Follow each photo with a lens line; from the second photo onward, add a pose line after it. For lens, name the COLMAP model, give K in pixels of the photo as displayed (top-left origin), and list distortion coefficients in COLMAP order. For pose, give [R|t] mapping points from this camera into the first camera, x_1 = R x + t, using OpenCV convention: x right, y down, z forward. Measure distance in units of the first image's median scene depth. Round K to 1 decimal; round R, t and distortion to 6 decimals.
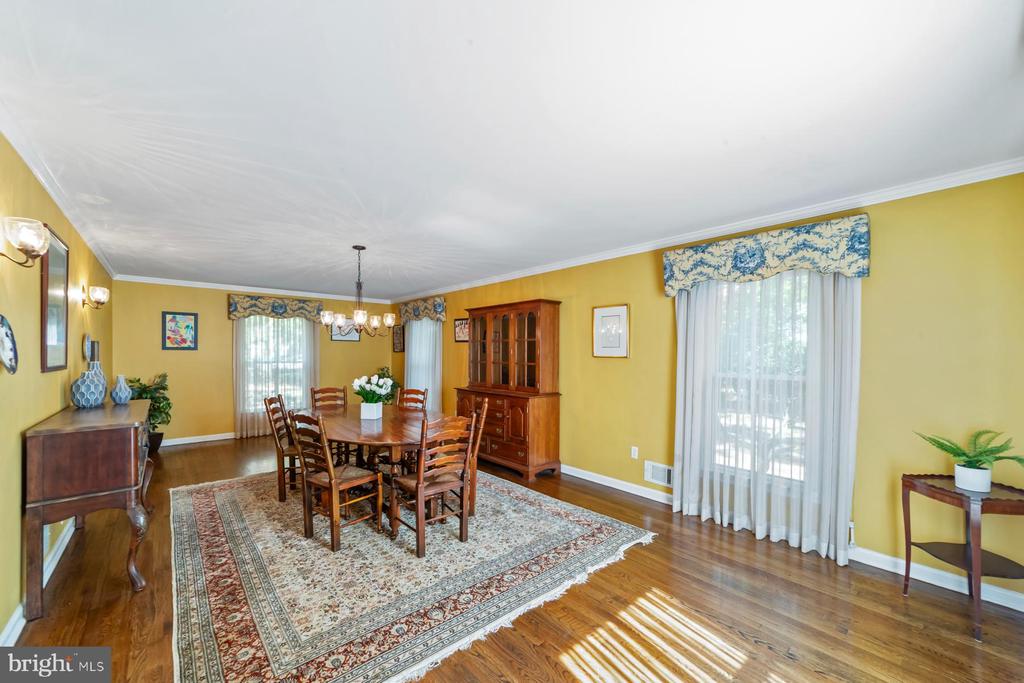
lens RADIAL K [[395.2, 0, 512.5], [0, 395.2, 353.4], [0, 0, 1]] dist [-0.000921, 0.000003]
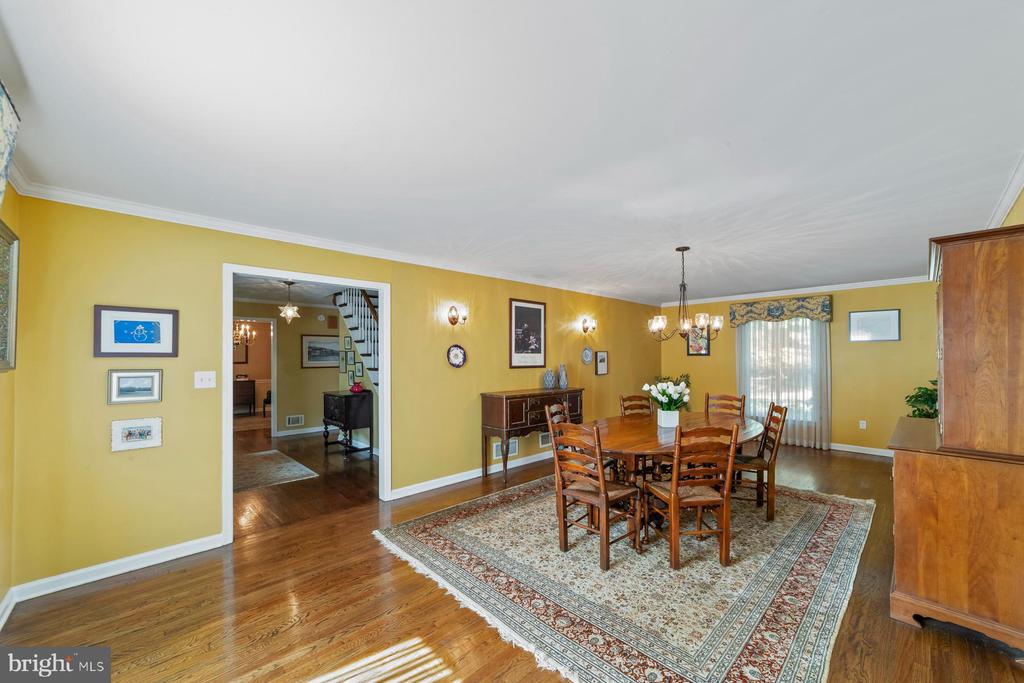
lens RADIAL K [[395.2, 0, 512.5], [0, 395.2, 353.4], [0, 0, 1]] dist [-0.000921, 0.000003]
pose [[0.046697, -0.014848, -0.998799, 0.763301], [0.004690, 0.999882, -0.014645, -0.001805], [0.998898, -0.004000, 0.046761, 0.747701]]
